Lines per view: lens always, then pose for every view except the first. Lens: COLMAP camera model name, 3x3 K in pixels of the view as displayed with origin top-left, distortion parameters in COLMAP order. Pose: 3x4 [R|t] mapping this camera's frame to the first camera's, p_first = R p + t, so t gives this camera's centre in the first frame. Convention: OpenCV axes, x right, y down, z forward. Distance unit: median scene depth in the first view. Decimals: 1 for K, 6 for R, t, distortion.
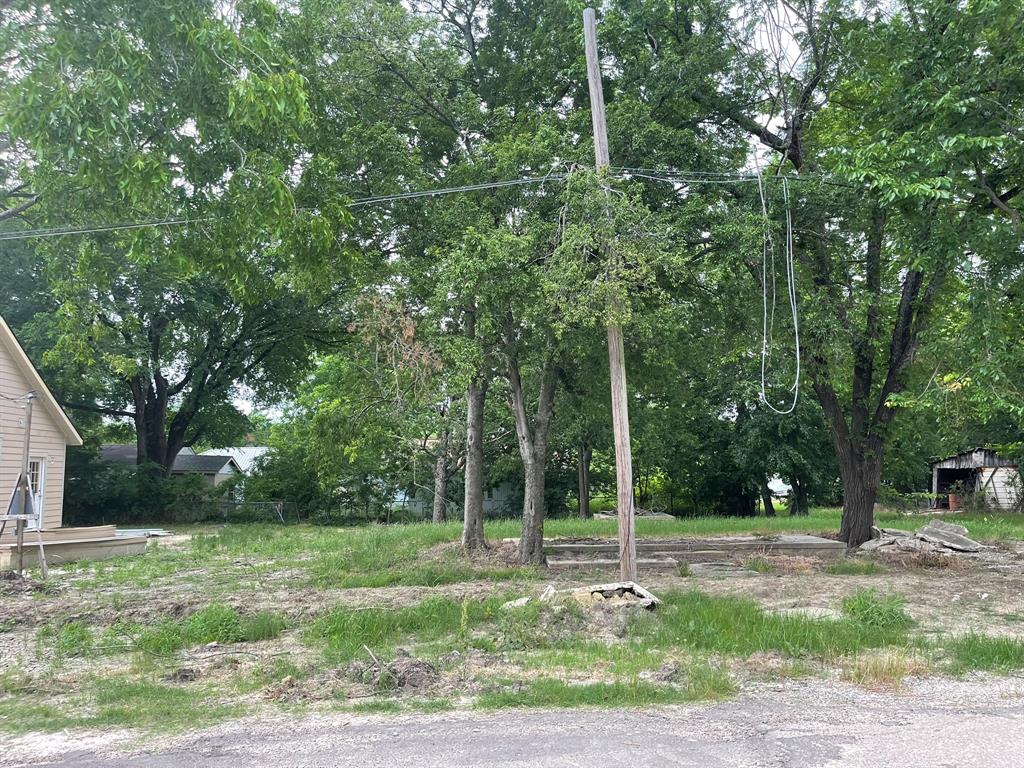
lens RADIAL K [[771.6, 0, 526.6], [0, 771.6, 367.1], [0, 0, 1]] dist [0.059641, -0.078535]
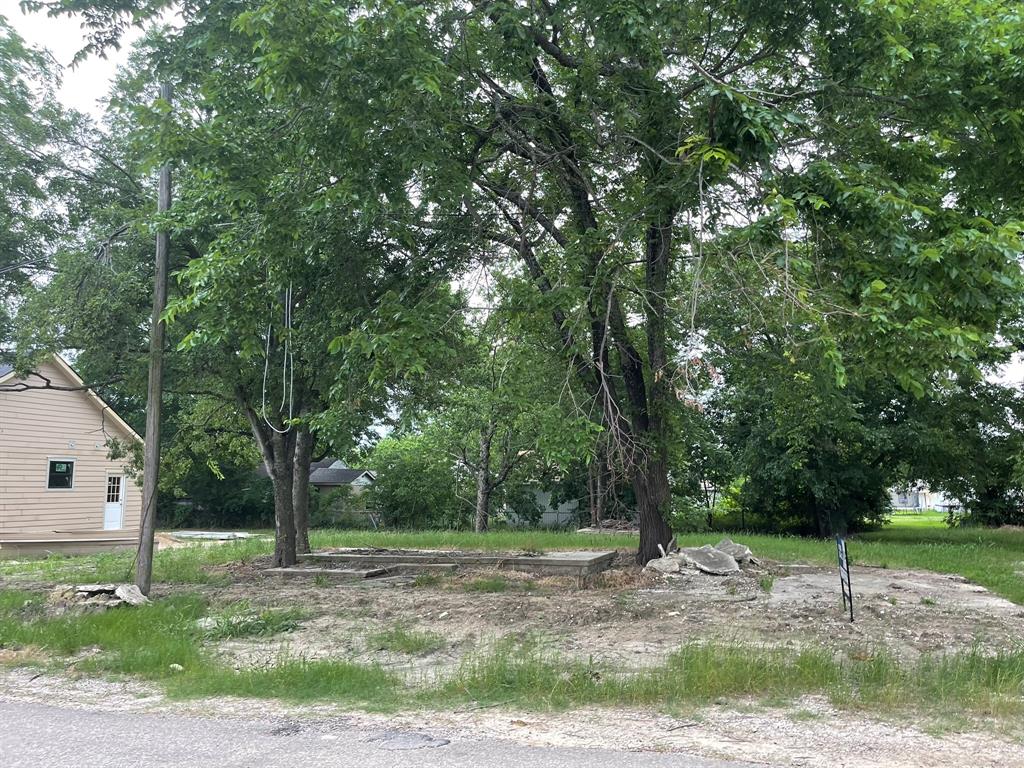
lens RADIAL K [[771.6, 0, 524.5], [0, 771.6, 377.0], [0, 0, 1]] dist [0.059641, -0.078535]
pose [[0.937911, -0.046219, -0.343783, 0.778398], [0.045627, 0.998910, -0.009817, 0.004763], [0.343862, -0.006478, 0.938998, 0.083403]]
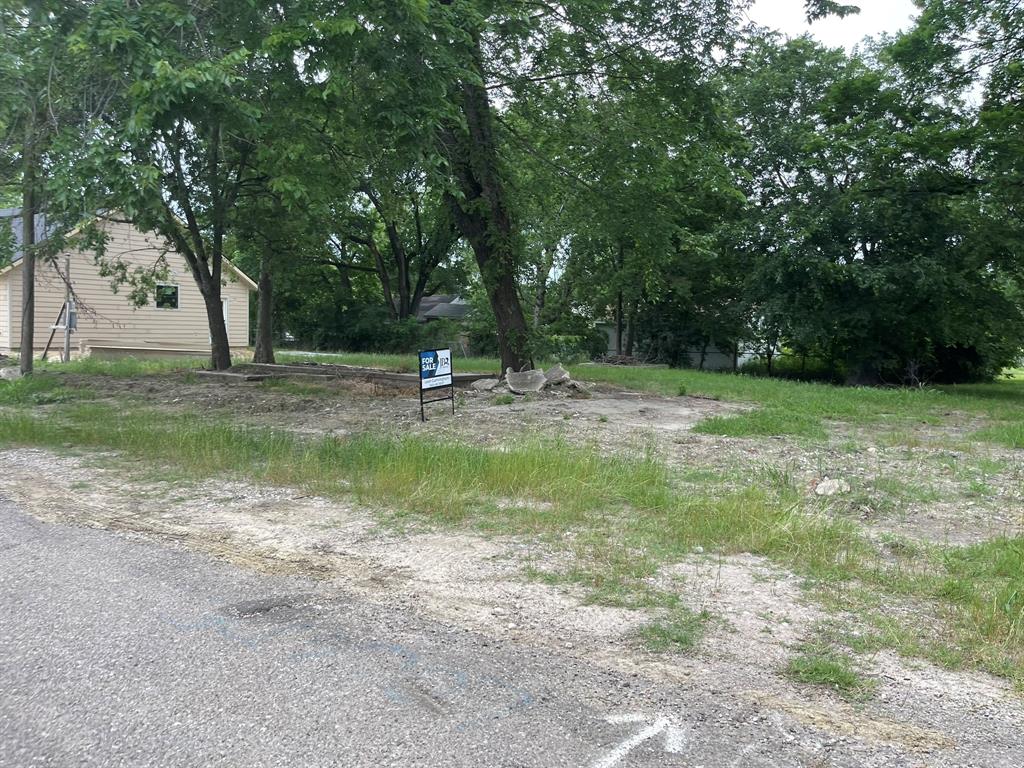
lens RADIAL K [[771.6, 0, 517.2], [0, 771.6, 380.3], [0, 0, 1]] dist [0.059641, -0.078535]
pose [[0.799020, 0.071561, -0.597030, 1.308266], [0.046963, 0.982433, 0.180608, 0.051771], [0.599467, -0.172348, 0.781624, 0.284326]]
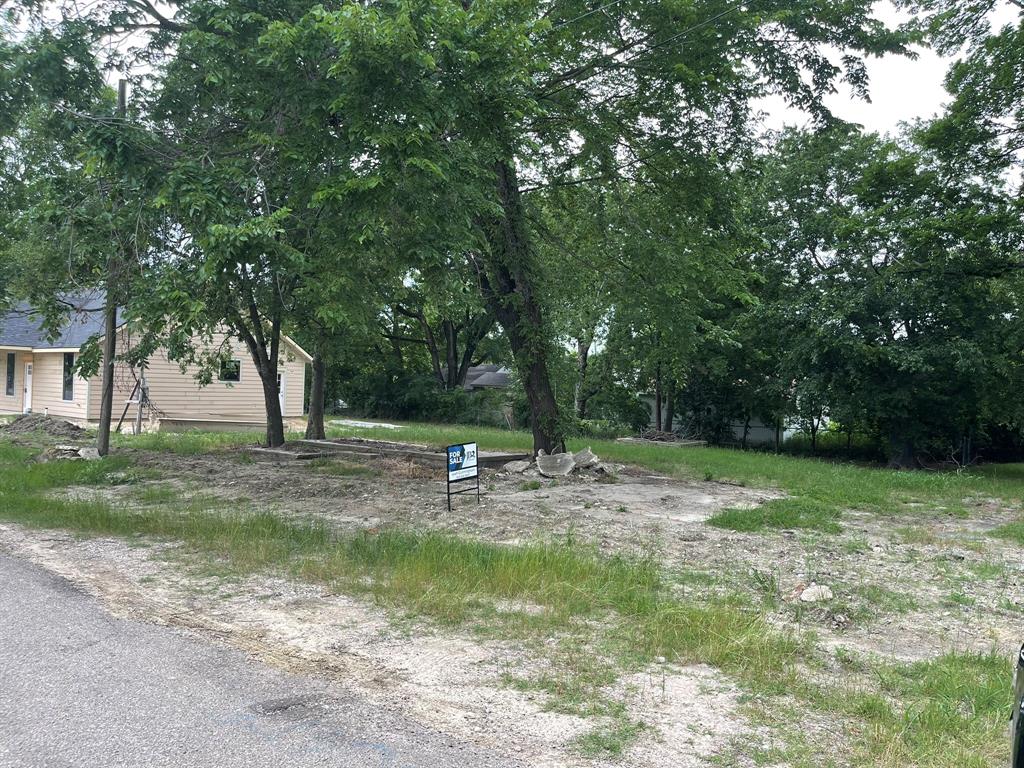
lens RADIAL K [[771.6, 0, 501.2], [0, 771.6, 379.2], [0, 0, 1]] dist [0.059641, -0.078535]
pose [[0.744237, 0.025551, -0.667427, 1.369503], [0.051817, 0.994048, 0.095835, 0.009620], [0.665903, -0.105908, 0.738483, 0.258774]]
